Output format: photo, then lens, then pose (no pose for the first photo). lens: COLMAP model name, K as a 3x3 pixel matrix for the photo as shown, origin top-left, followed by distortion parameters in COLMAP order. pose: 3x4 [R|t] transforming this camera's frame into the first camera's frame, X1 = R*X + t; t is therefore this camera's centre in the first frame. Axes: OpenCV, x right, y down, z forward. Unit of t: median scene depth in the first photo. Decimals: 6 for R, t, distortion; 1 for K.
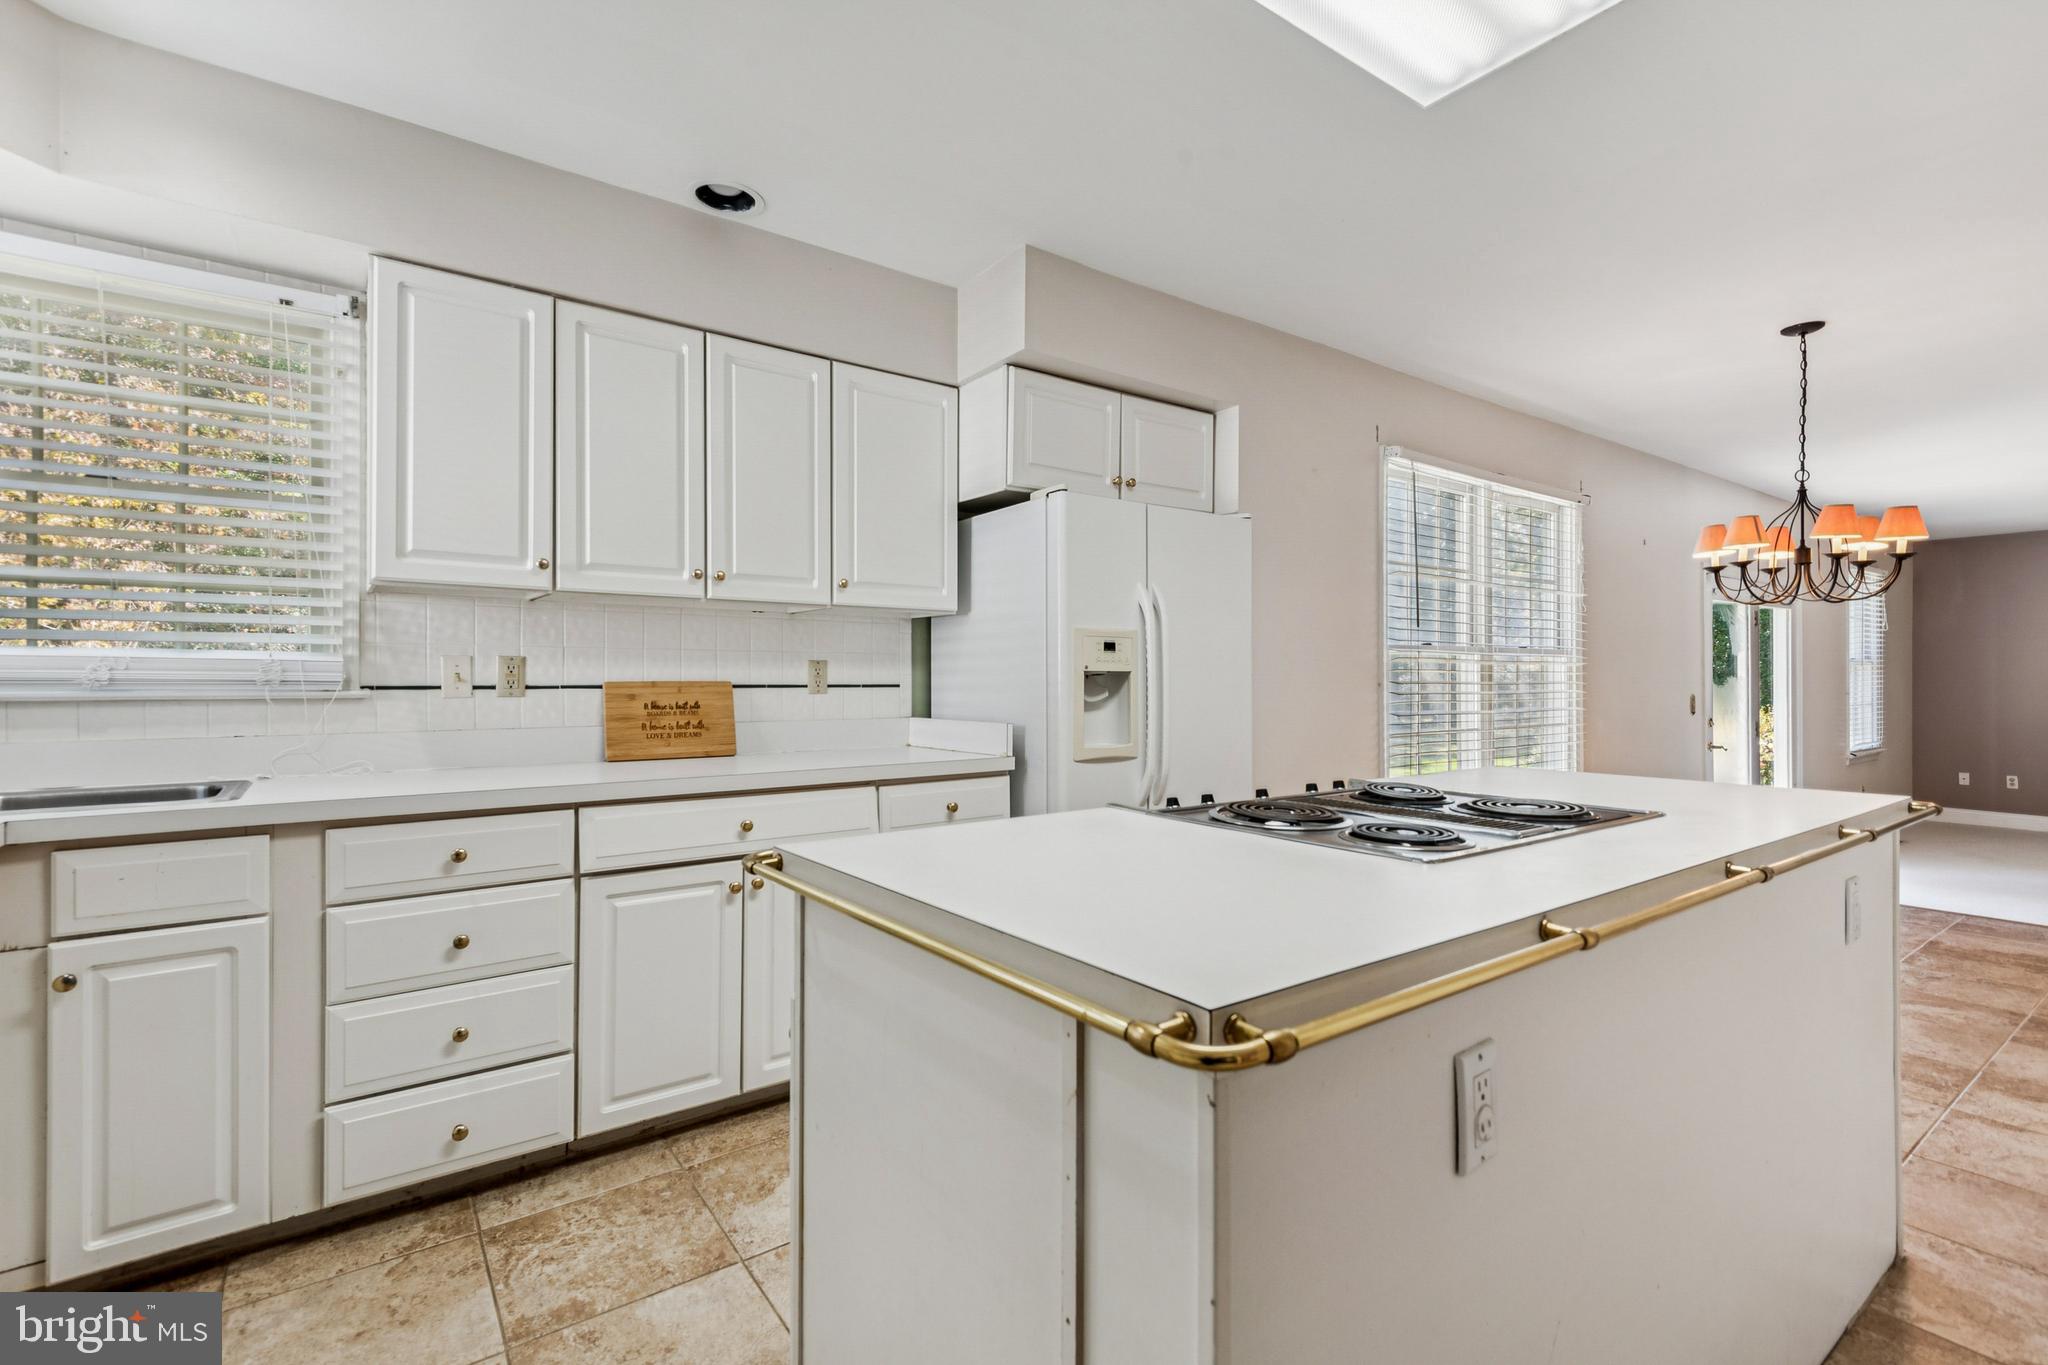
lens RADIAL K [[929.3, 0, 1015.4], [0, 929.3, 677.1], [0, 0, 1]] dist [0.015440, -0.004176]
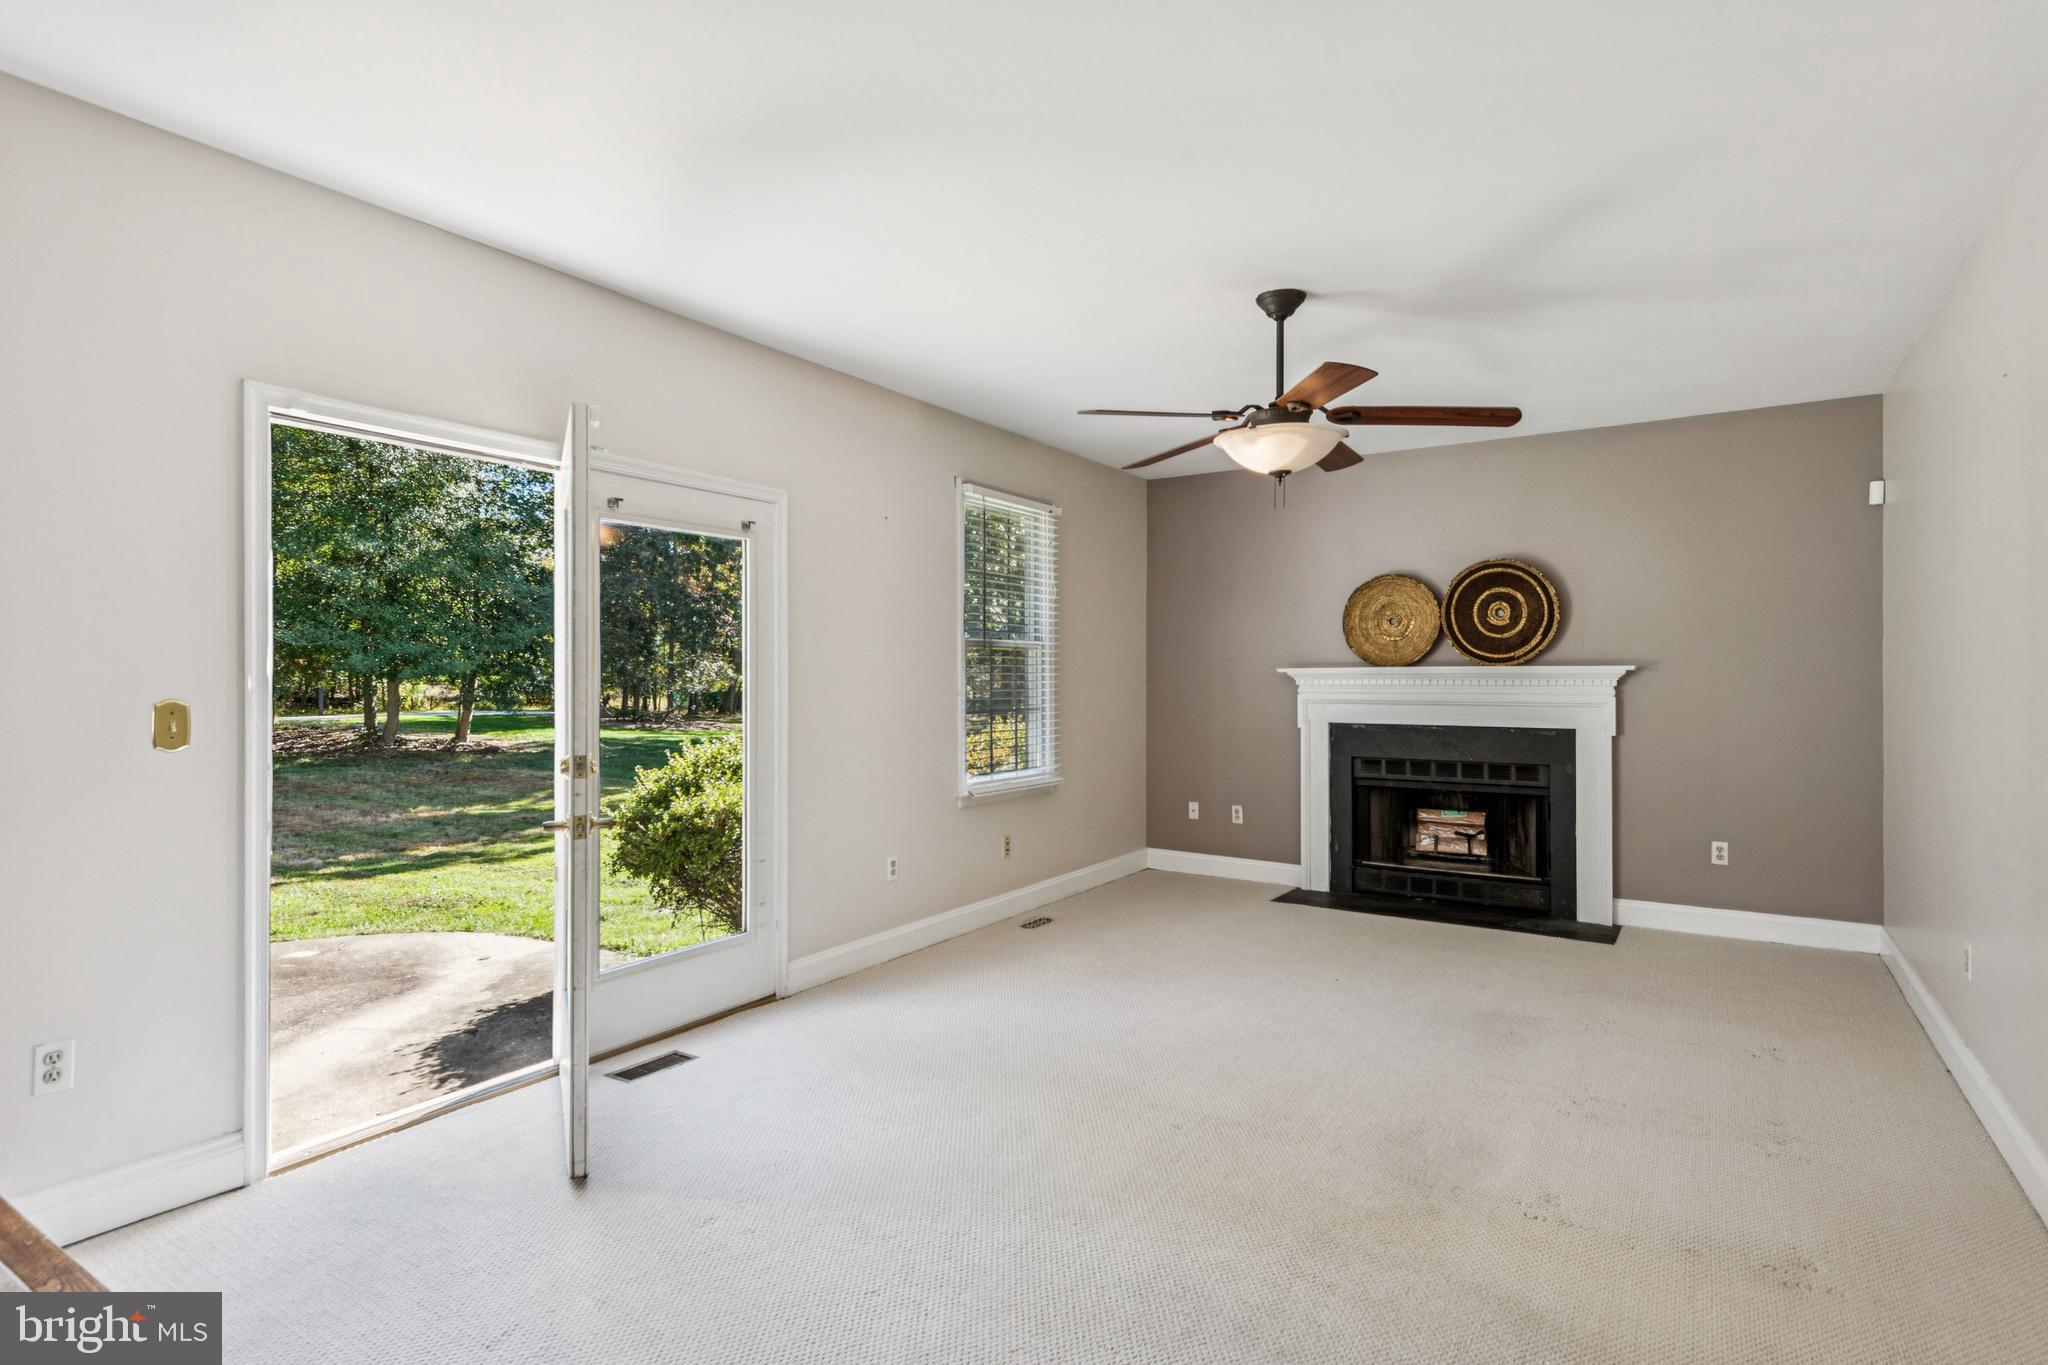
lens RADIAL K [[1033.2, 0, 1021.0], [0, 1033.2, 673.0], [0, 0, 1]] dist [-0.002629, -0.000268]
pose [[0.935277, 0.000429, 0.353917, 1.831361], [0.000871, 0.999993, -0.003515, 0.017715], [-0.353917, 0.003596, 0.935270, 0.934498]]
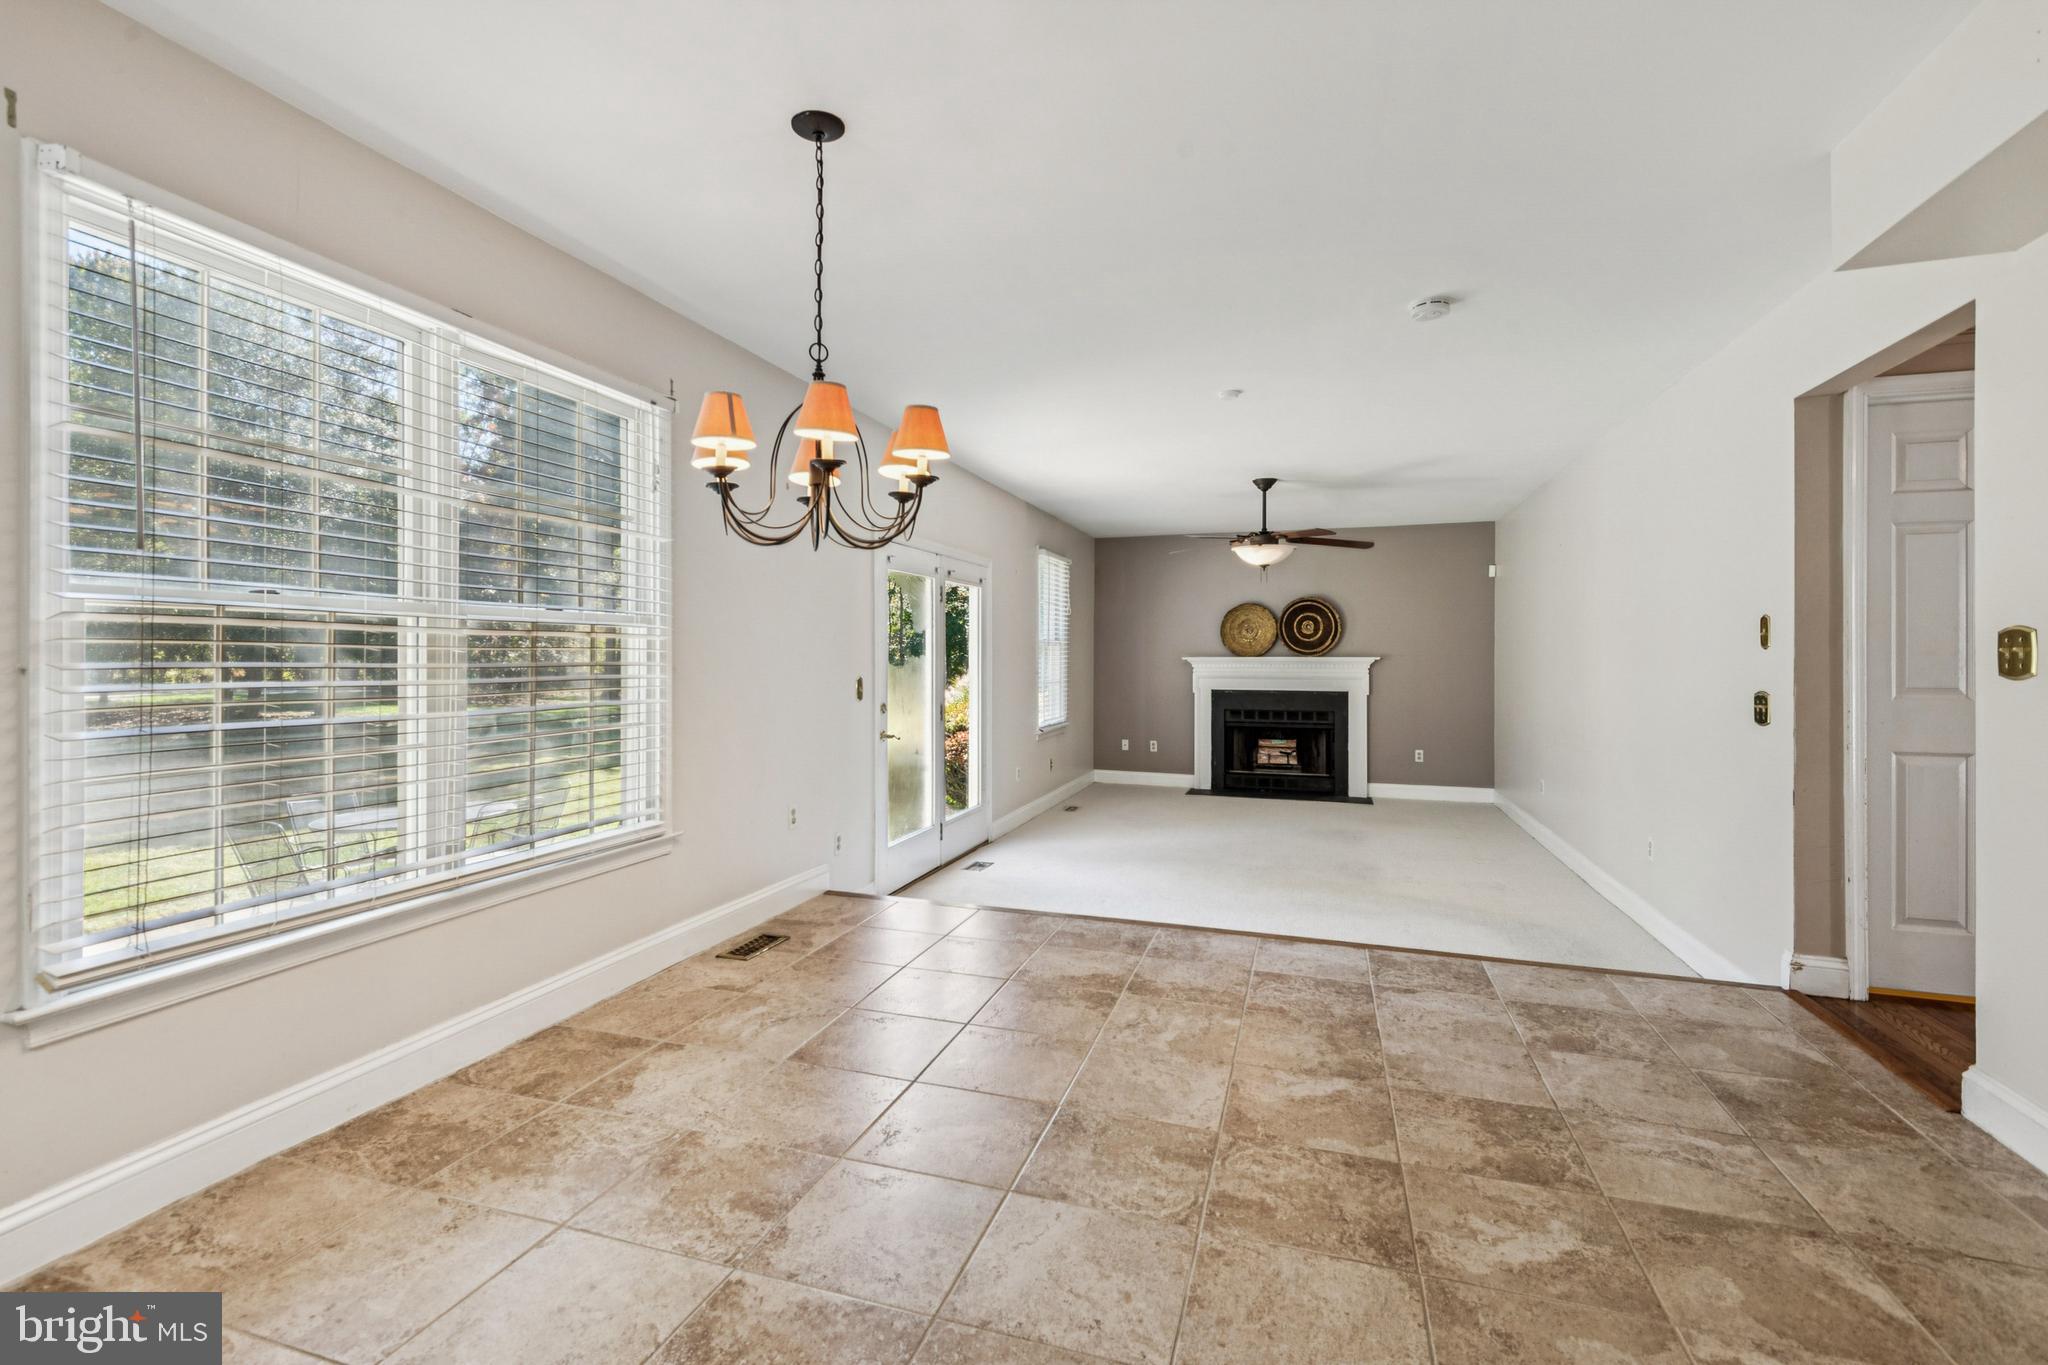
lens RADIAL K [[929.3, 0, 1017.8], [0, 929.3, 656.4], [0, 0, 1]] dist [0.015440, -0.004176]
pose [[0.806517, 0.001920, 0.591207, 0.685887], [-0.002301, 0.999997, -0.000109, -0.000644], [-0.591206, -0.001272, 0.806520, 0.472192]]
